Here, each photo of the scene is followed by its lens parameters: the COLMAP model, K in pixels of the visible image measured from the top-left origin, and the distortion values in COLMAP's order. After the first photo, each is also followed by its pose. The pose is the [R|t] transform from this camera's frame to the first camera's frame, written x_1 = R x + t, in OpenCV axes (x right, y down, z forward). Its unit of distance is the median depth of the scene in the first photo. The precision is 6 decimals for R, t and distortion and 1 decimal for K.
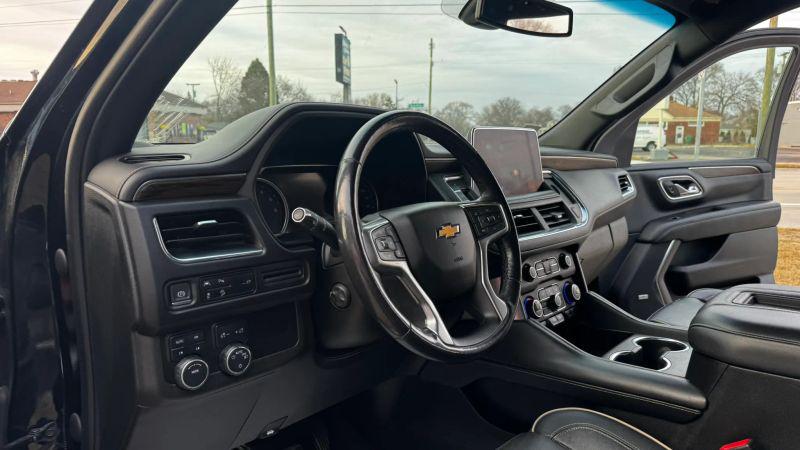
lens RADIAL K [[559.4, 0, 400.6], [0, 559.4, 229.0], [0, 0, 1]] dist [0.060064, -0.079485]
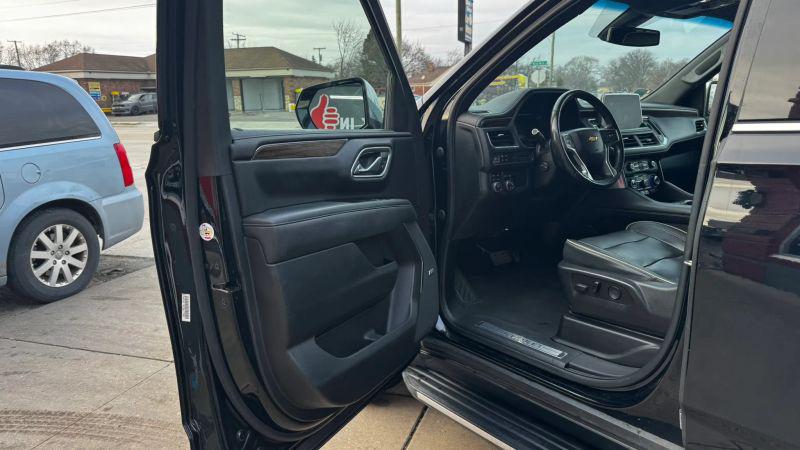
lens RADIAL K [[559.4, 0, 400.8], [0, 559.4, 225.8], [0, 0, 1]] dist [0.060064, -0.079485]
pose [[0.979843, 0.024580, -0.198250, -0.146840], [-0.011647, 0.997742, 0.066140, 0.141307], [0.199428, -0.062497, 0.977918, -0.996596]]
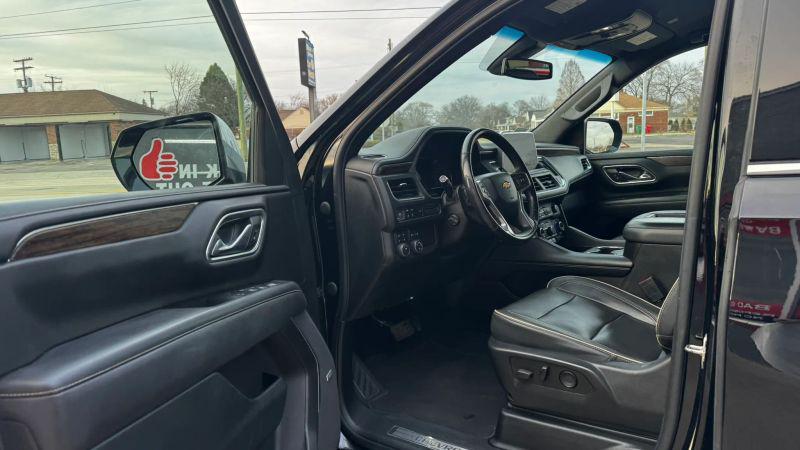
lens RADIAL K [[559.4, 0, 403.7], [0, 559.4, 221.4], [0, 0, 1]] dist [0.060064, -0.079485]
pose [[0.996541, -0.048776, 0.067281, -0.268764], [0.049532, 0.998726, -0.009608, 0.085470], [-0.066726, 0.012907, 0.997688, -0.640615]]
